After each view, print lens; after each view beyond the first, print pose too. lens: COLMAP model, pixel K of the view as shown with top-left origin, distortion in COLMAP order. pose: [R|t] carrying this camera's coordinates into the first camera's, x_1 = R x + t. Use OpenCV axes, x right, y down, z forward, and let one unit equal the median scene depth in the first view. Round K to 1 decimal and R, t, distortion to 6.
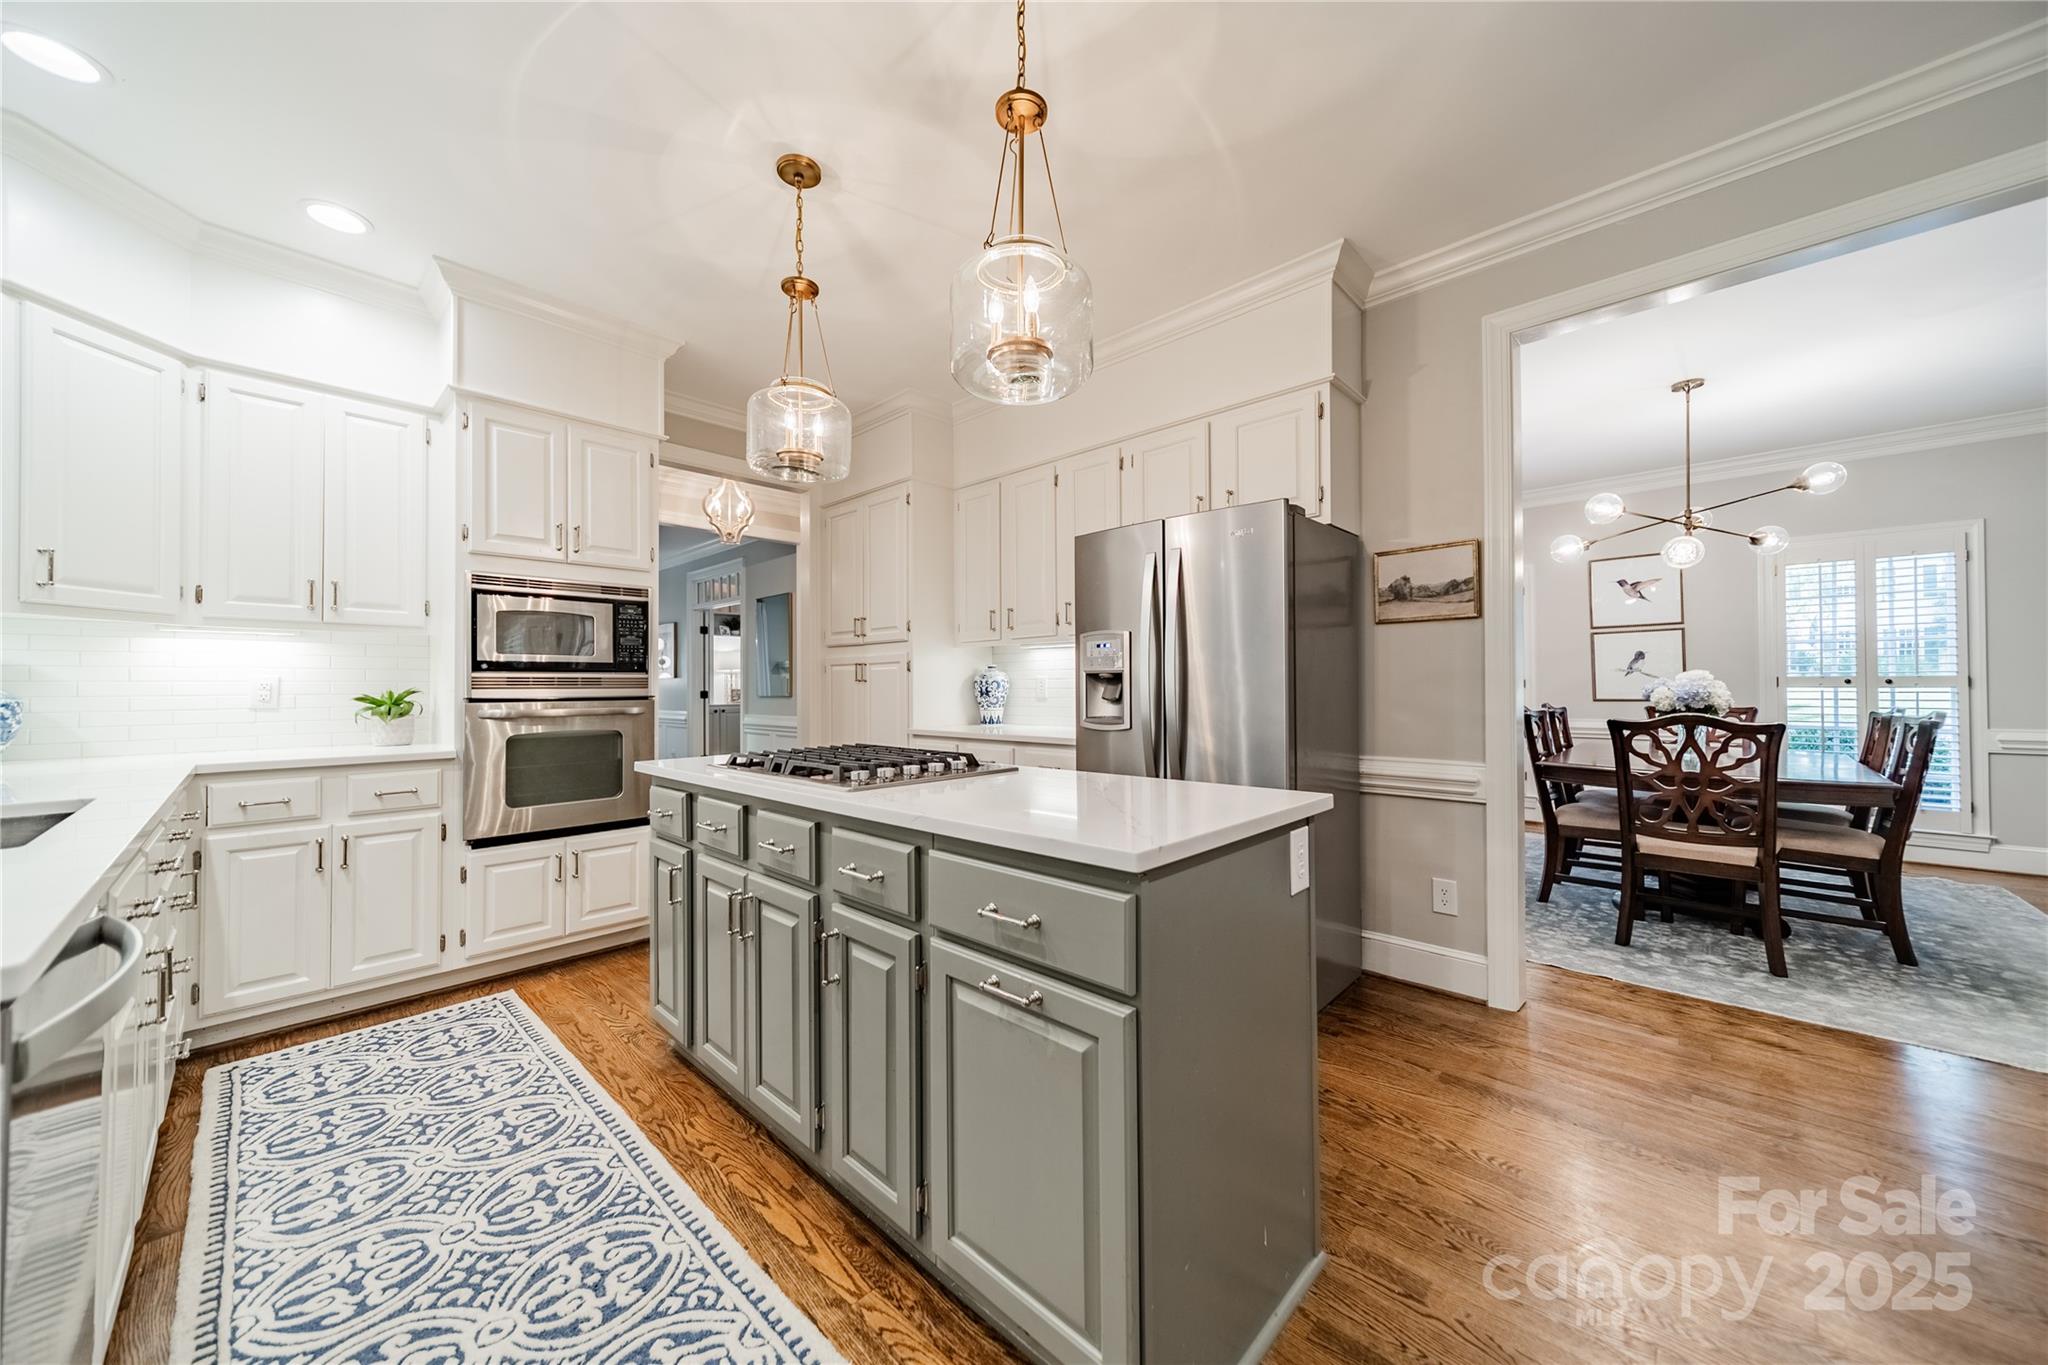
lens RADIAL K [[720.9, 0, 1031.1], [0, 720.9, 681.0], [0, 0, 1]] dist [0.009531, 0.000148]
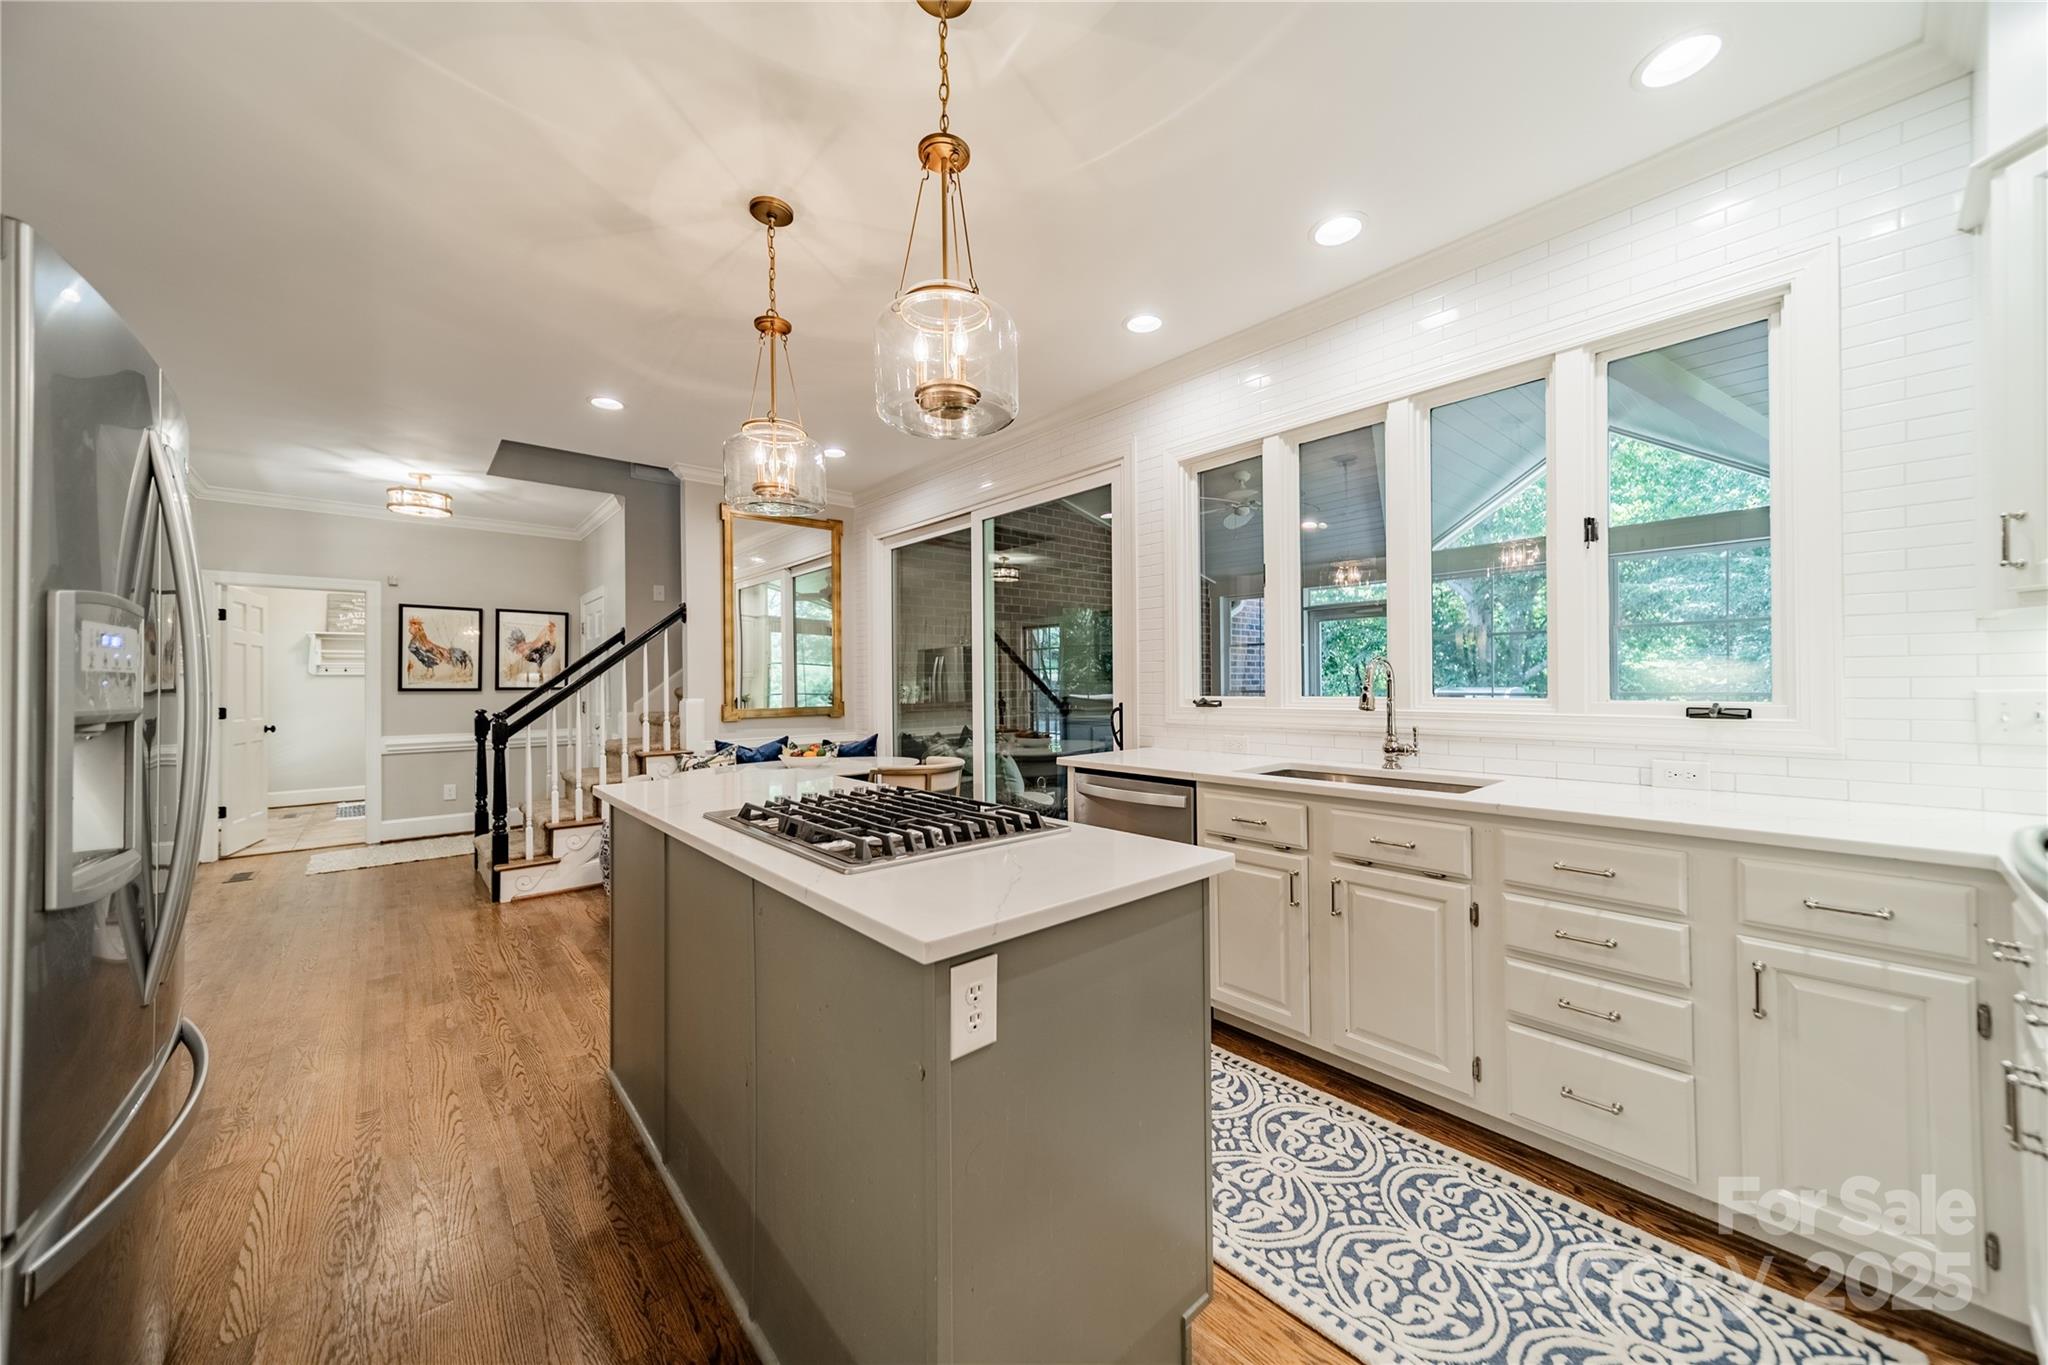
lens RADIAL K [[720.9, 0, 1023.4], [0, 720.9, 681.5], [0, 0, 1]] dist [0.009531, 0.000148]
pose [[-0.995495, 0.015529, 0.093534, -0.633982], [0.014593, 0.999837, -0.010676, -0.039757], [-0.093685, -0.009263, -0.995559, 2.357977]]
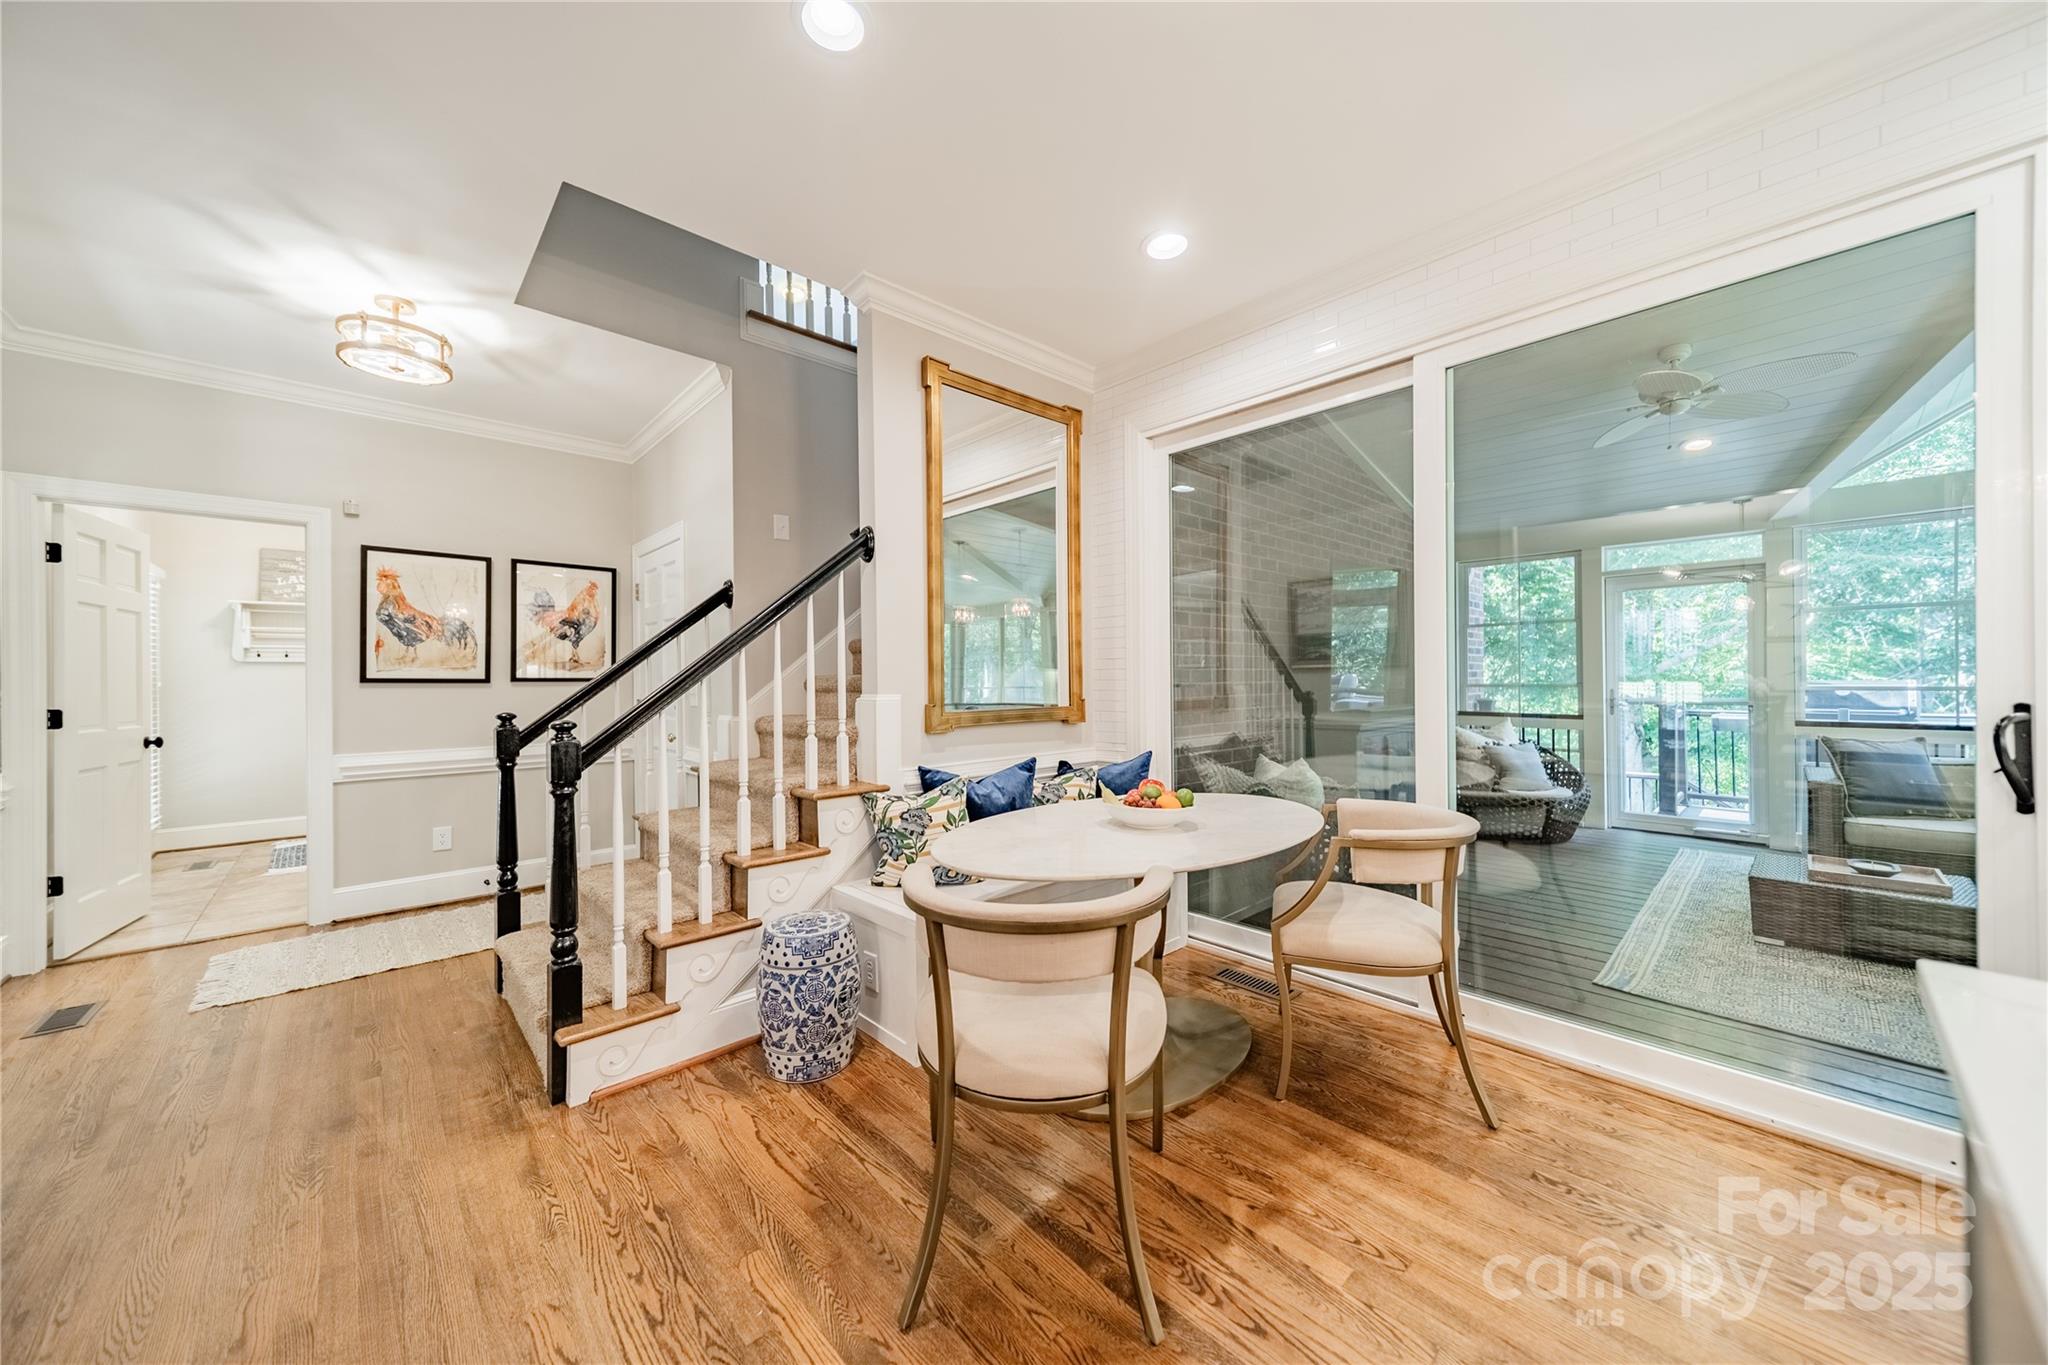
lens RADIAL K [[720.9, 0, 1022.7], [0, 720.9, 682.7], [0, 0, 1]] dist [0.009531, 0.000148]
pose [[-0.997522, 0.014797, 0.068789, 0.624439], [0.014399, 0.999877, -0.006282, -0.030830], [-0.068873, -0.005276, -0.997611, 1.132011]]
